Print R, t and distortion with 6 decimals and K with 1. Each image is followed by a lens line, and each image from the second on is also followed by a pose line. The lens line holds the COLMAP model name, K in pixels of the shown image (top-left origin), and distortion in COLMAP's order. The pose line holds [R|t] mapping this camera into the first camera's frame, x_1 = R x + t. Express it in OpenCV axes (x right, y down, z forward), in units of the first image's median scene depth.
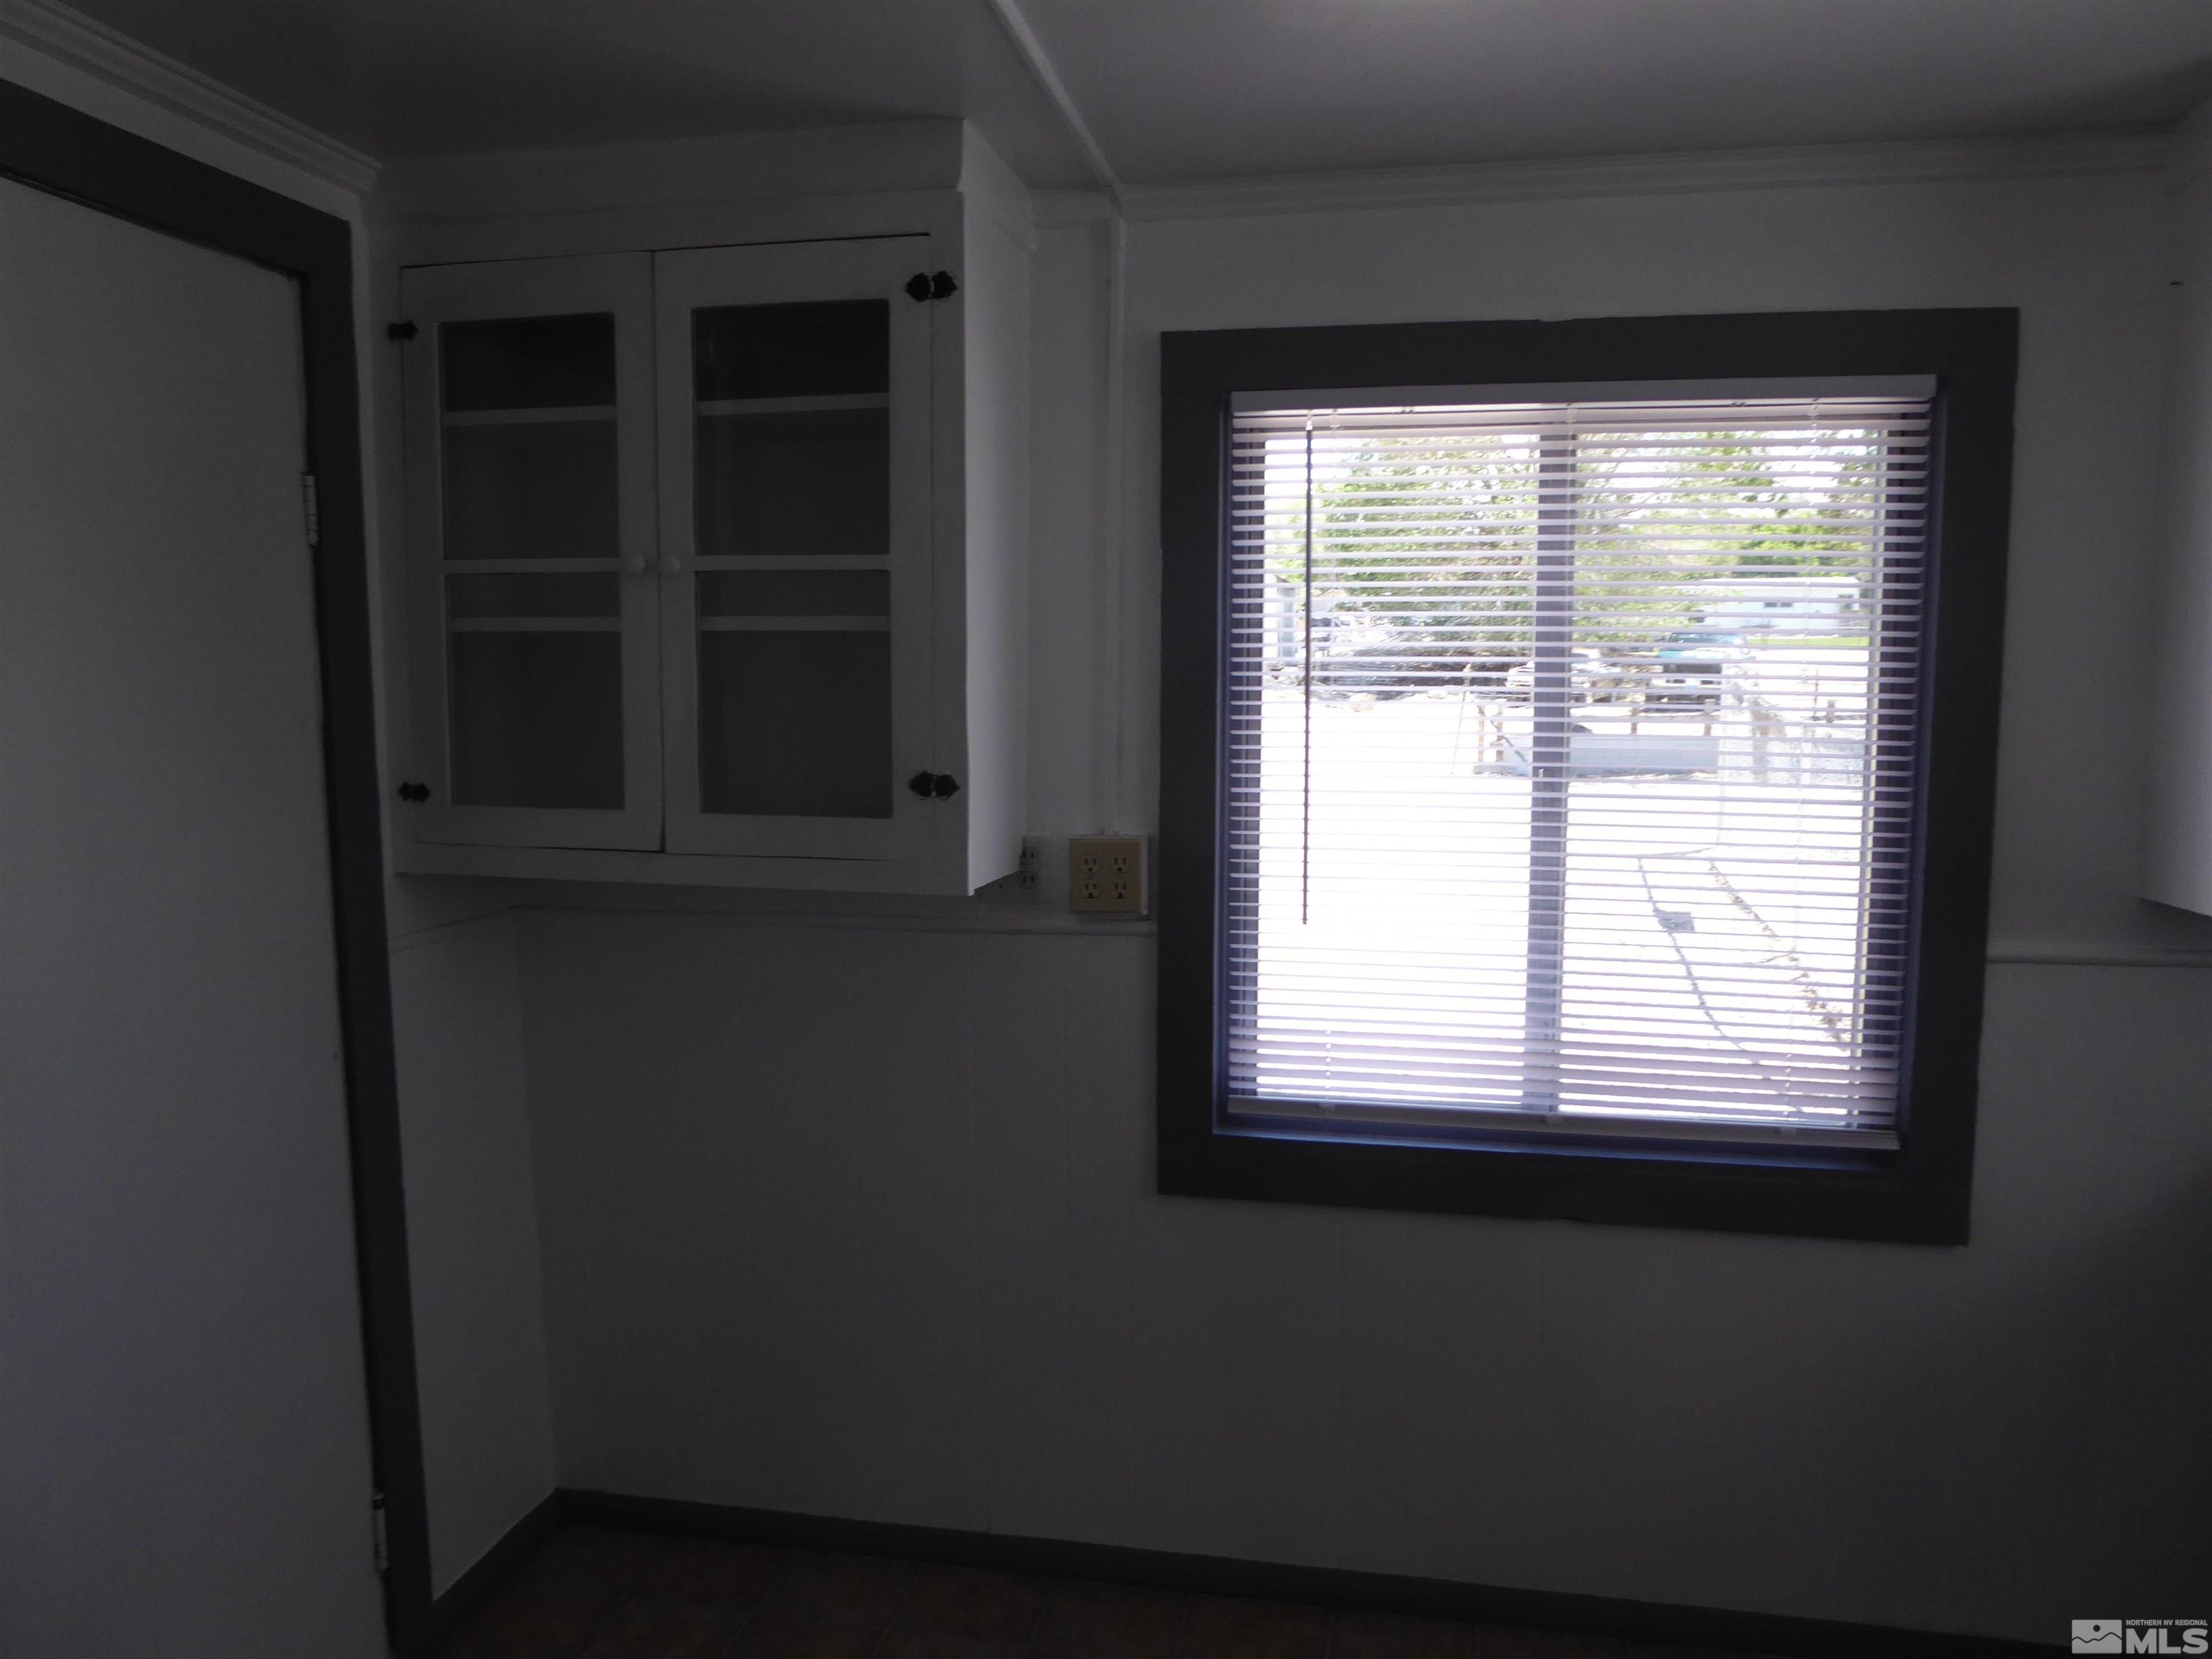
lens RADIAL K [[1554.3, 0, 1110.4], [0, 1554.3, 842.2], [0, 0, 1]] dist [-0.050209, 0.017111]
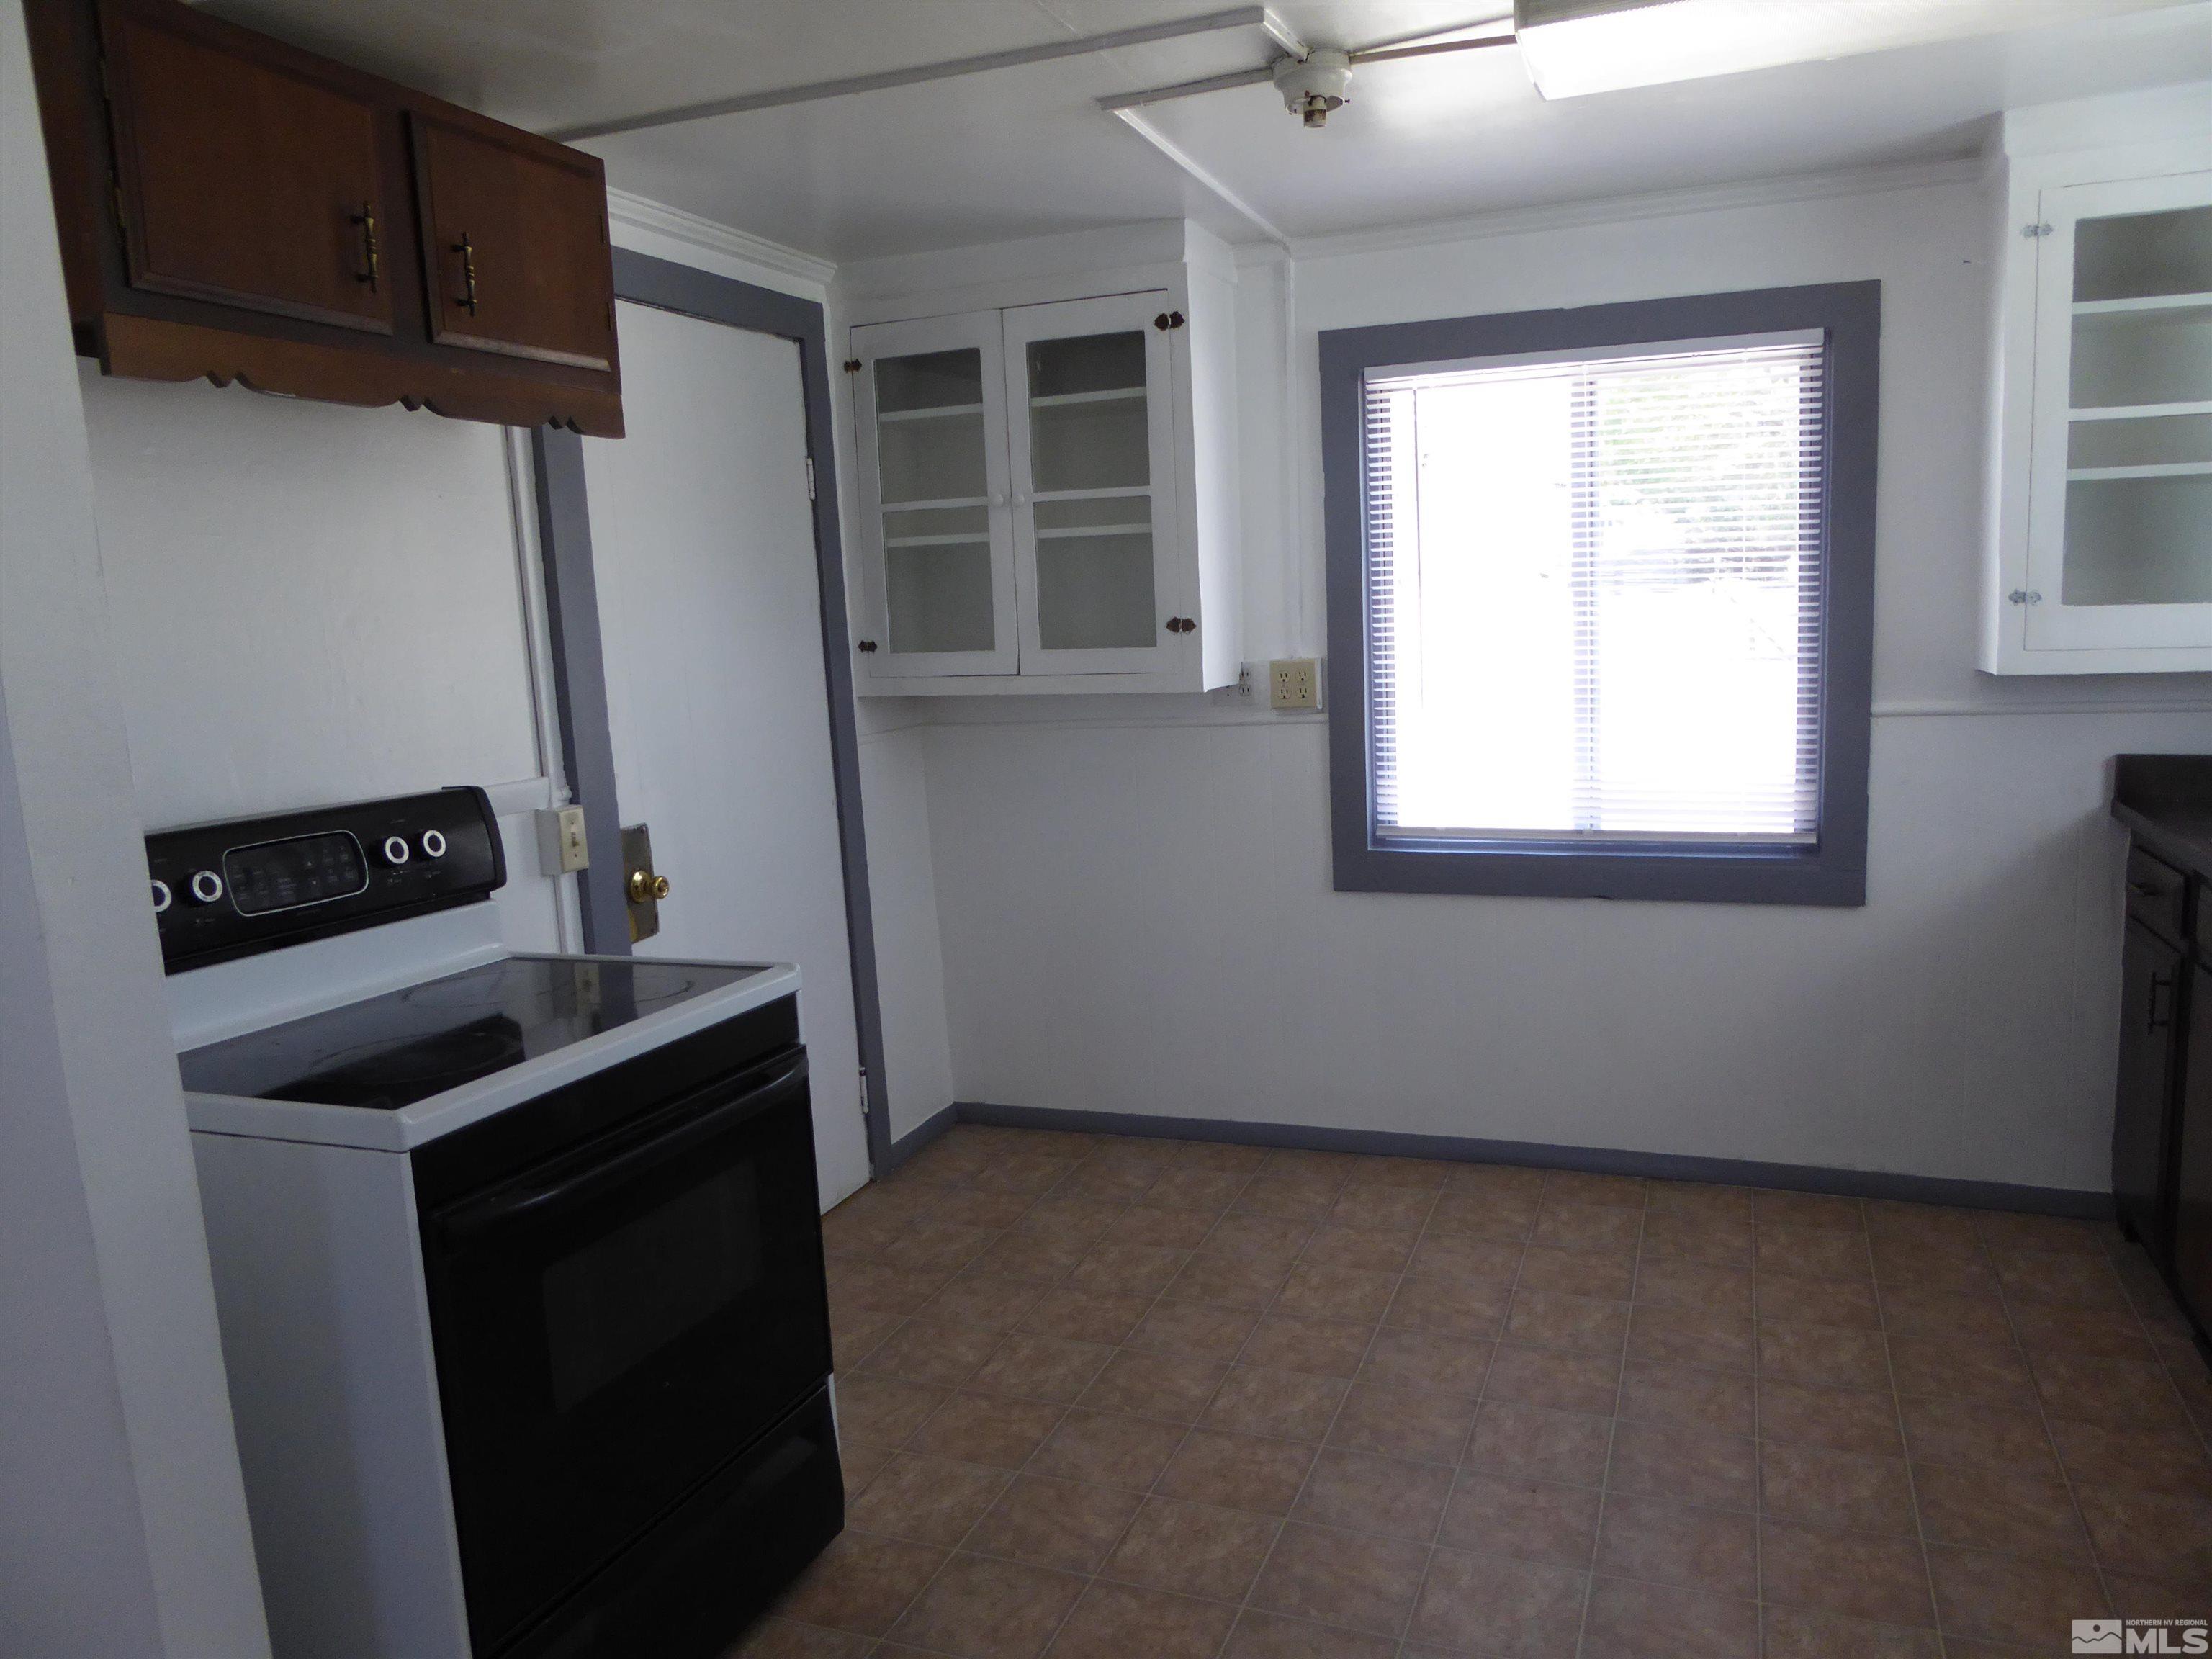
lens RADIAL K [[1554.3, 0, 1125.2], [0, 1554.3, 827.9], [0, 0, 1]] dist [-0.050209, 0.017111]
pose [[0.985615, -0.021004, -0.167694, 0.095204], [0.029404, 0.998426, 0.047765, 0.092398], [0.166427, -0.052009, 0.984681, -0.612359]]
